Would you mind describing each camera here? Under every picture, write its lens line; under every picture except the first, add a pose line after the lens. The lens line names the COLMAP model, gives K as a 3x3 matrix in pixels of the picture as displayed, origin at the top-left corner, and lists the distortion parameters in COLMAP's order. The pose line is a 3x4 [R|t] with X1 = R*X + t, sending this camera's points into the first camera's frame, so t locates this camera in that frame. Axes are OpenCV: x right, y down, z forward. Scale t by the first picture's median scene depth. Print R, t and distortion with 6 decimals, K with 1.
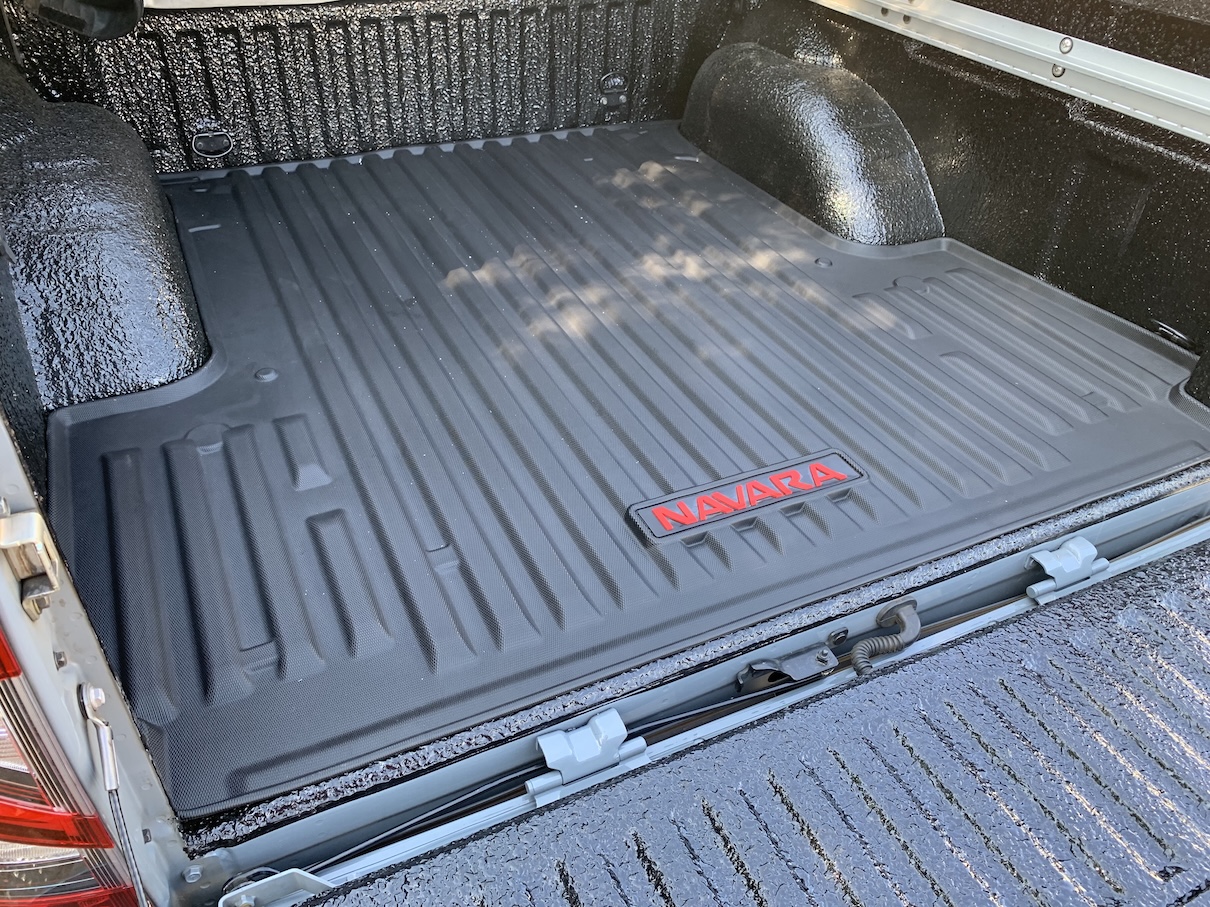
lens RADIAL K [[900.5, 0, 605.0], [0, 900.5, 453.5], [0, 0, 1]] dist [0.011362, -0.005668]
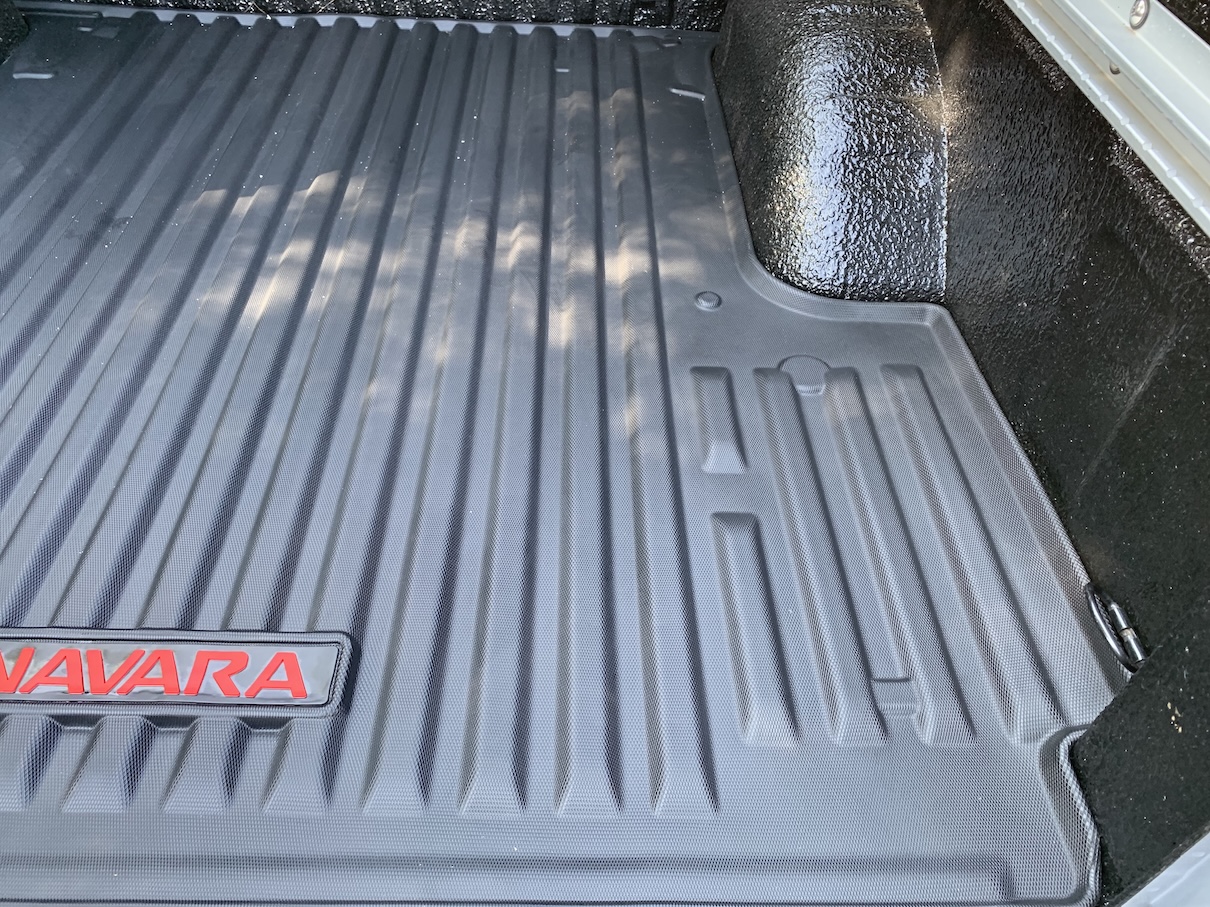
lens RADIAL K [[900.5, 0, 605.0], [0, 900.5, 453.5], [0, 0, 1]] dist [0.011362, -0.005668]
pose [[0.906686, 0.300285, -0.296225, 0.361155], [-0.261195, 0.951131, 0.164701, -0.174678], [0.331207, -0.071960, 0.940810, 0.321770]]
